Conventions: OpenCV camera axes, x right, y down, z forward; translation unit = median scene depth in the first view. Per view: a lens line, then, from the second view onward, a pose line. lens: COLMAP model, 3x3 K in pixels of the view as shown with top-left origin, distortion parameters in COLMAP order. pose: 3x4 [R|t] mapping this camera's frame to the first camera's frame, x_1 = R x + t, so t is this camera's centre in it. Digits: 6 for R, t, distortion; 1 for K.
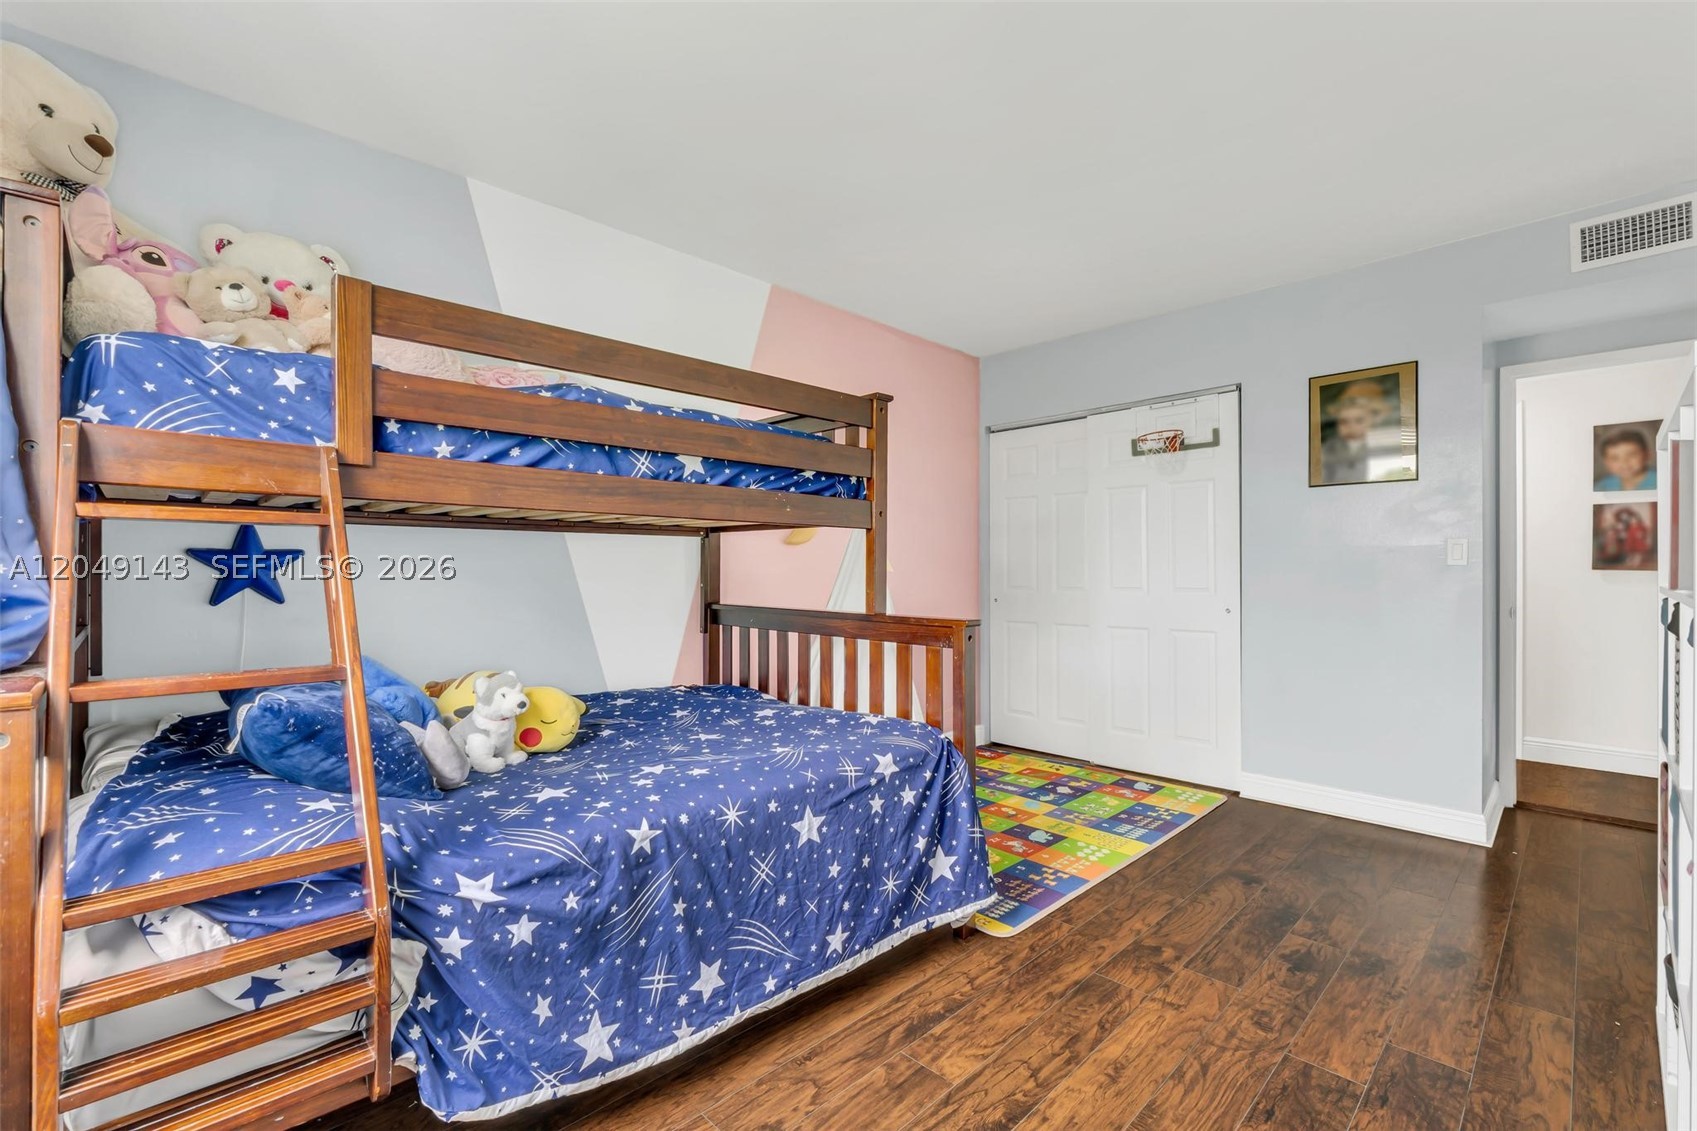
lens RADIAL K [[763.3, 0, 841.4], [0, 763.3, 568.7], [0, 0, 1]] dist [-0.002694, -0.000039]
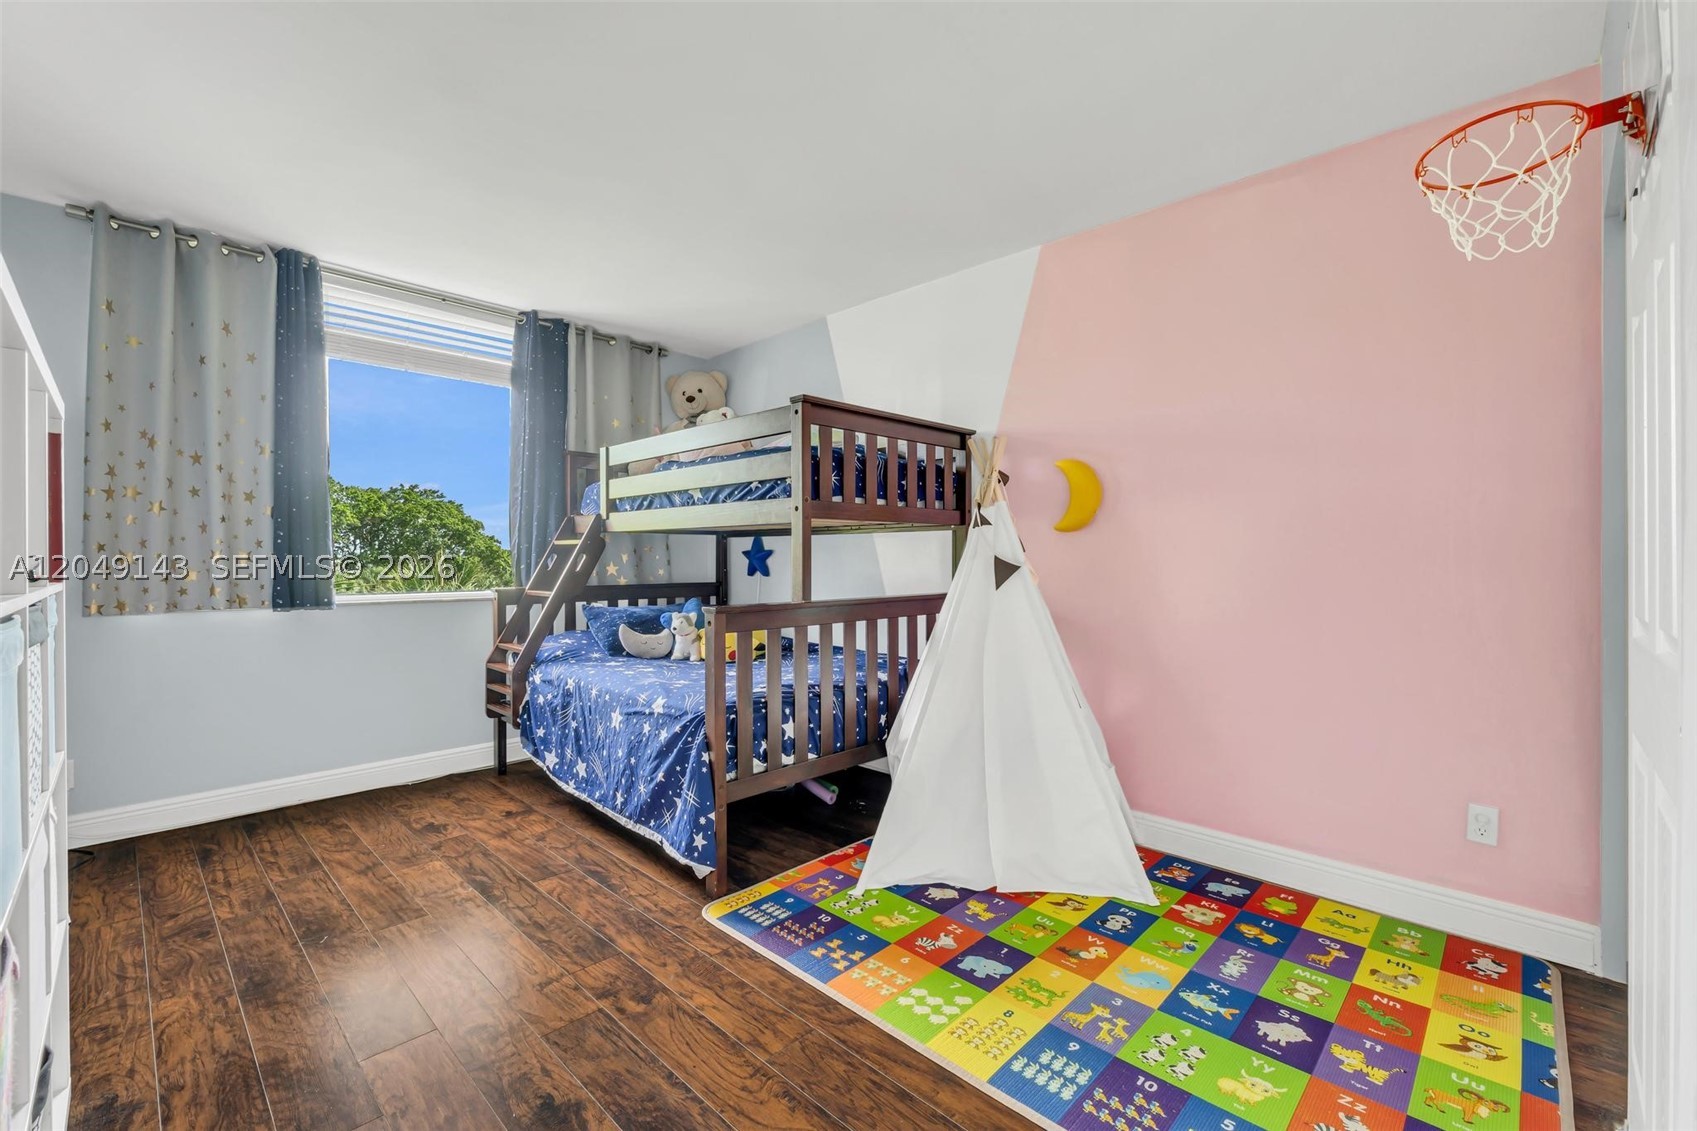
lens RADIAL K [[722.1, 0, 840.7], [0, 722.1, 559.8], [0, 0, 1]] dist [-0.000986, -0.001343]
pose [[-0.005312, 0.000336, -0.999986, 0.937551], [0.001948, 0.999998, 0.000325, 0.000252], [0.999984, -0.001946, -0.005312, 0.935652]]
